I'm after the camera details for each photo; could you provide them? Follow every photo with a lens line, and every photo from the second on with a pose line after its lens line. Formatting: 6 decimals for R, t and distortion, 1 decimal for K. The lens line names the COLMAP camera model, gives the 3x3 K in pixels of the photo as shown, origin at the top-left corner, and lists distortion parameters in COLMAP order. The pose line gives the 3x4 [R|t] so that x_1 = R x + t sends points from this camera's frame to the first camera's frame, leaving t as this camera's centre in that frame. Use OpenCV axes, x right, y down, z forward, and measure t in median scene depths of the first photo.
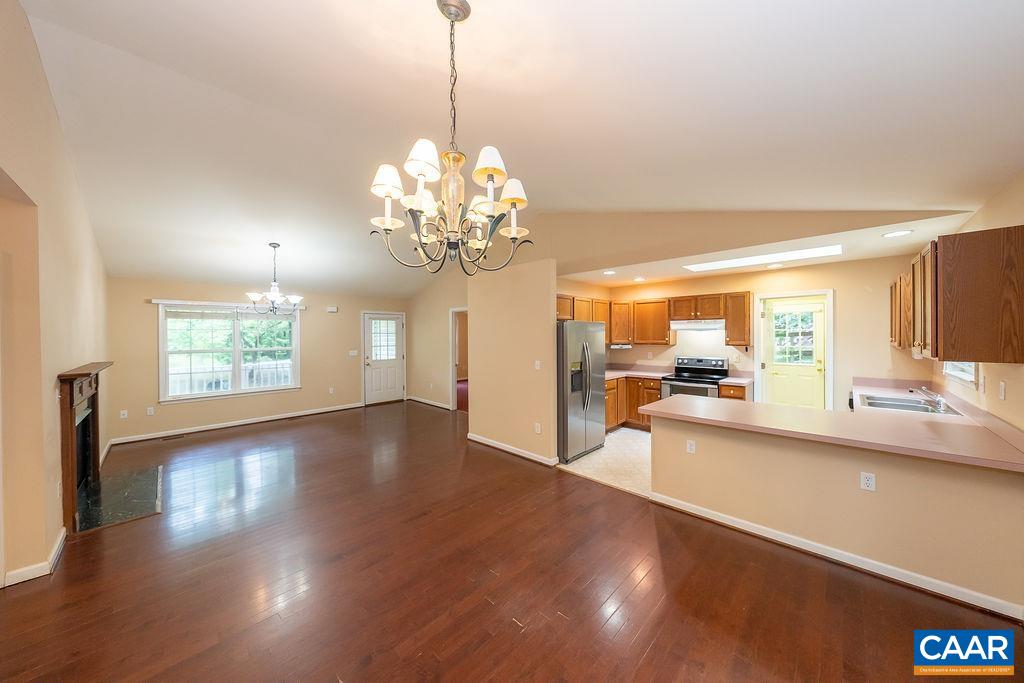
lens RADIAL K [[348.2, 0, 510.8], [0, 348.2, 337.5], [0, 0, 1]] dist [-0.000328, 0.000170]
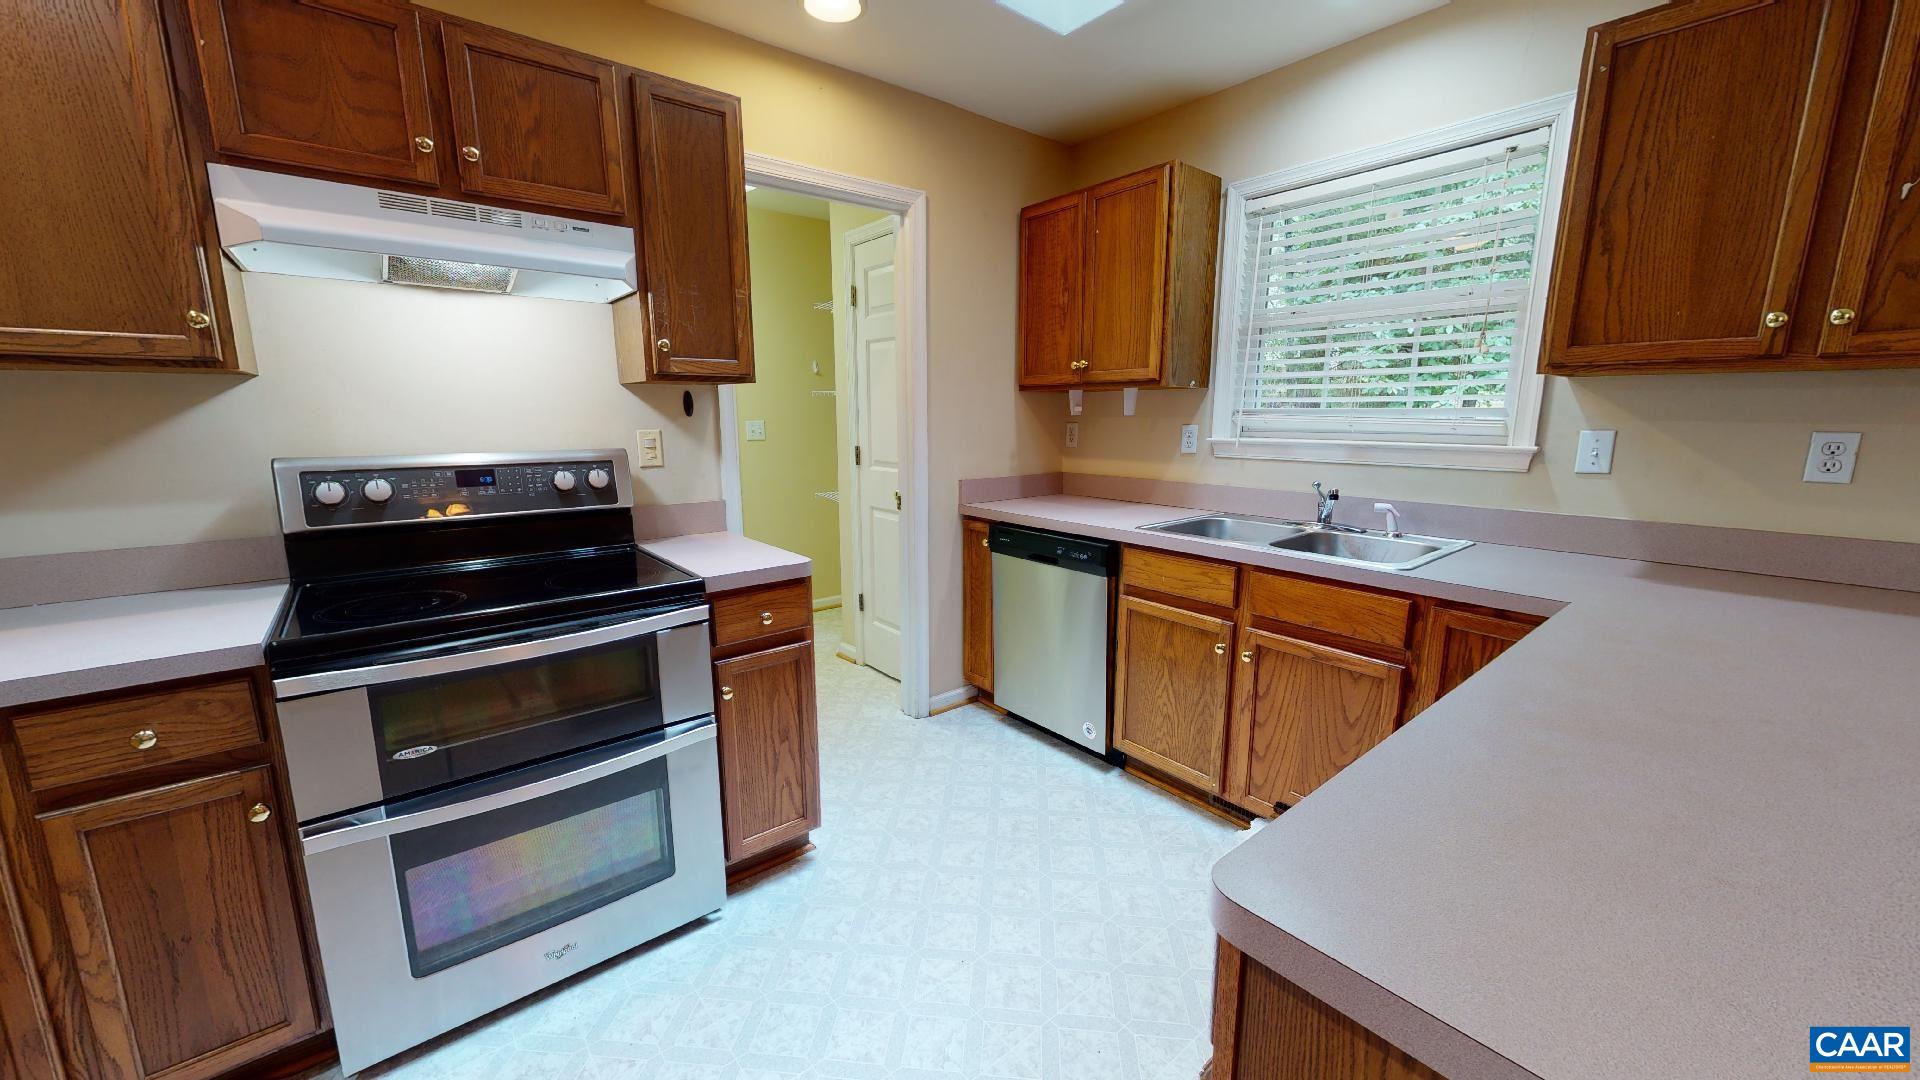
lens RADIAL K [[718.0, 0, 960.0], [0, 718.0, 540.0], [0, 0, 1]] dist [-0.000094, -0.000060]
pose [[0.097037, -0.175662, 0.979656, 0.236583], [0.004958, 0.984375, 0.176017, 0.039121], [-0.995268, -0.012223, 0.096392, 0.769478]]
